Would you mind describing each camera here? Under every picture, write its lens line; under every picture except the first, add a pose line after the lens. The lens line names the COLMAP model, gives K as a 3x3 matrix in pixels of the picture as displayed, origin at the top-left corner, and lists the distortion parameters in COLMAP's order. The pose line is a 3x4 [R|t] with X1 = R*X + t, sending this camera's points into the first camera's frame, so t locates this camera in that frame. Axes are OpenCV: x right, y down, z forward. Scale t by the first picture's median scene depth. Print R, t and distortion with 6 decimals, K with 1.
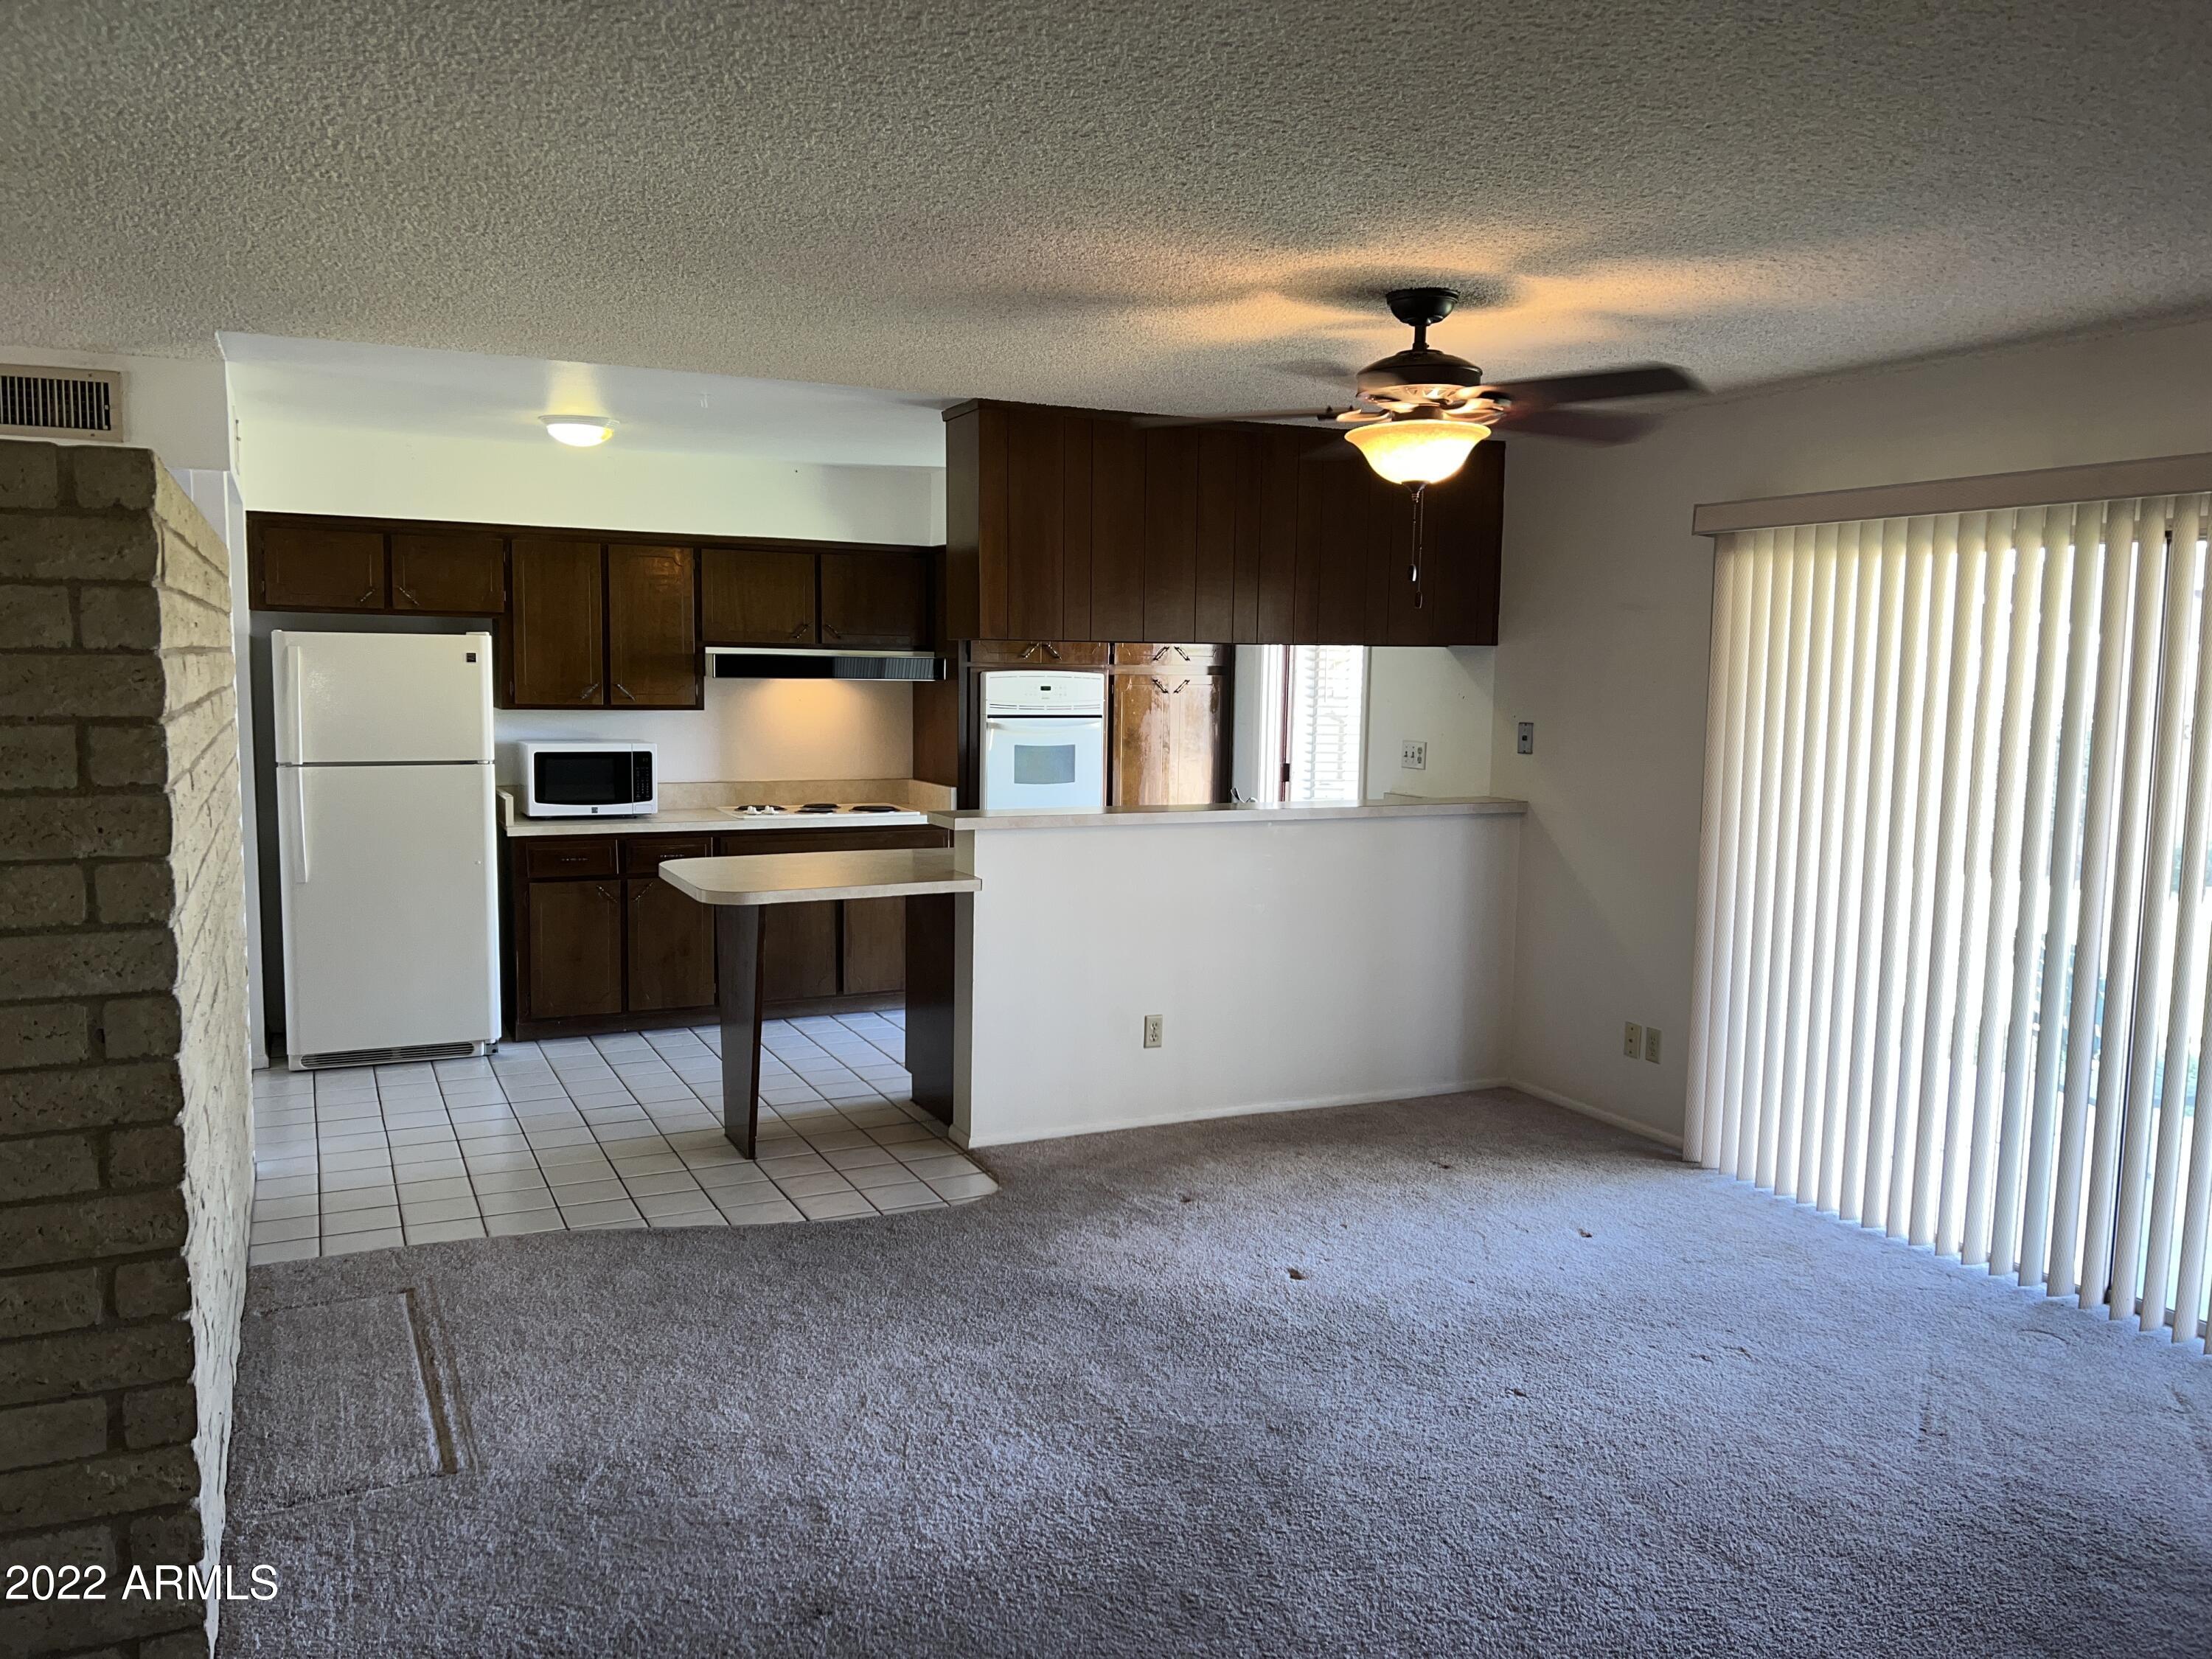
lens RADIAL K [[1675.0, 0, 1106.0], [0, 1675.0, 829.5], [0, 0, 1]] dist [0.070002, -0.006788]
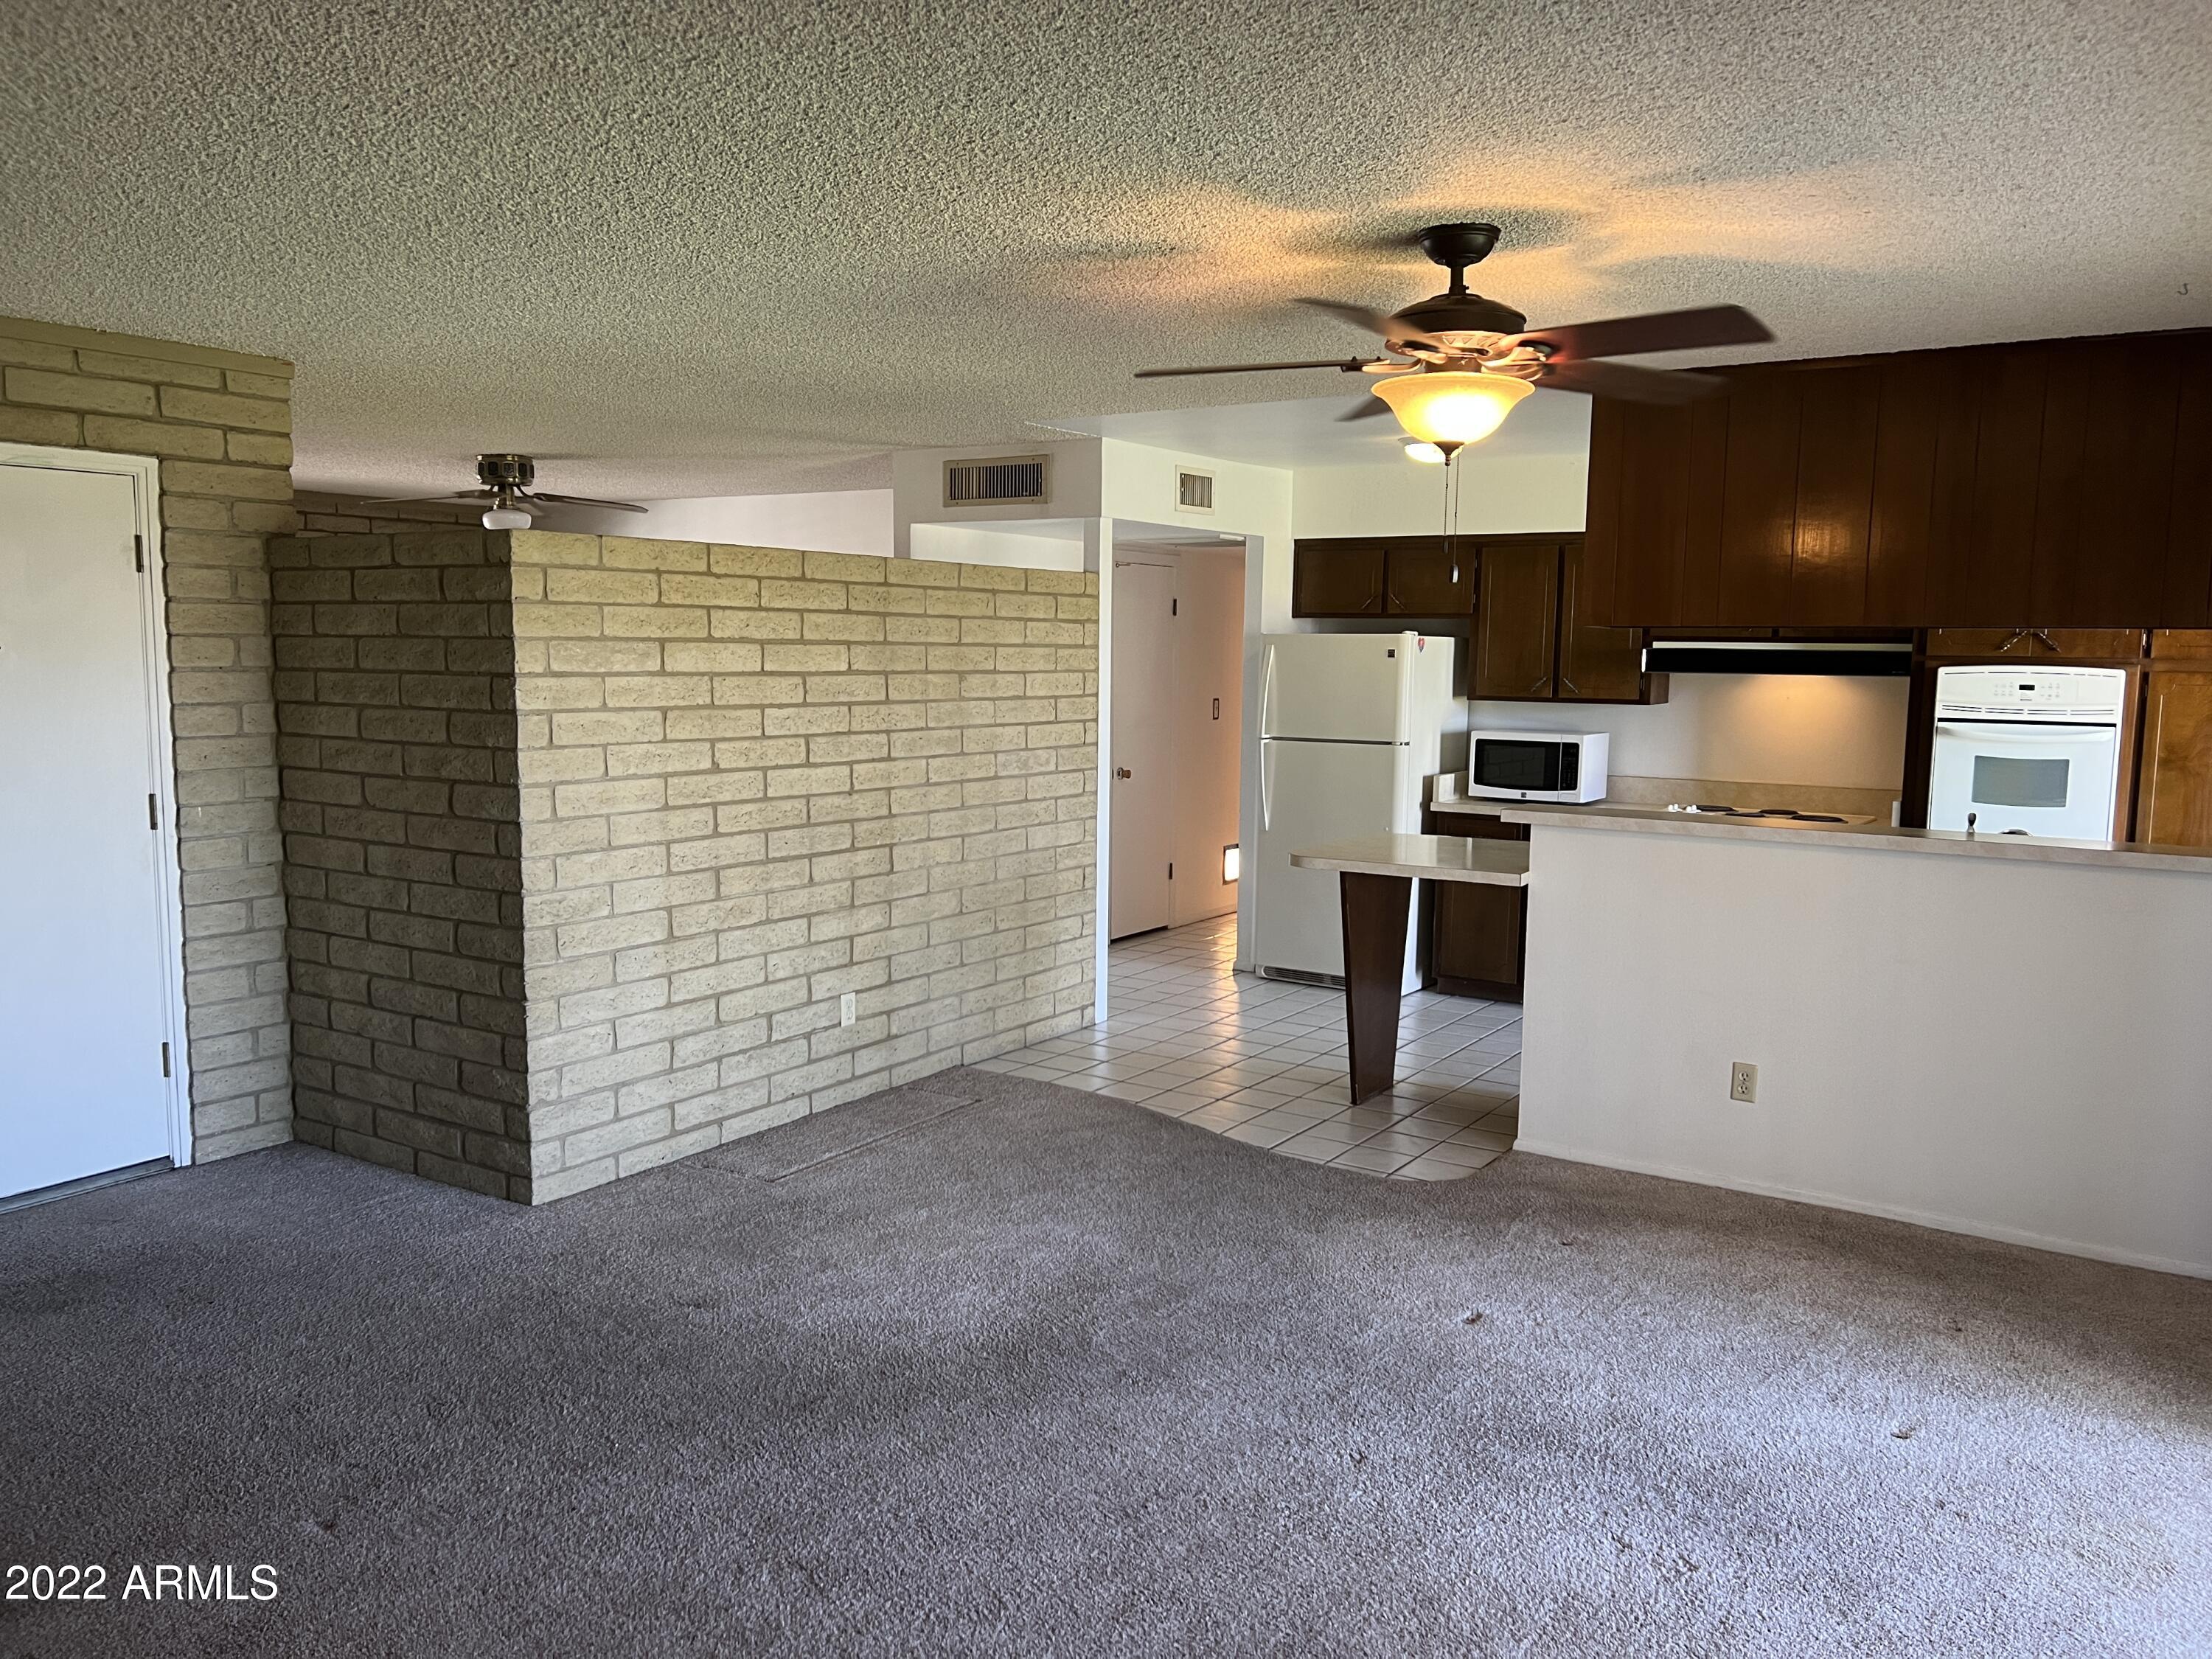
lens RADIAL K [[1672.3, 0, 1104.8], [0, 1672.3, 844.6], [0, 0, 1]] dist [0.215806, -0.358596]
pose [[0.521981, 0.095585, -0.847585, 0.627203], [-0.093091, 0.994149, 0.054784, -0.018954], [0.847862, 0.050306, 0.527825, 0.270771]]
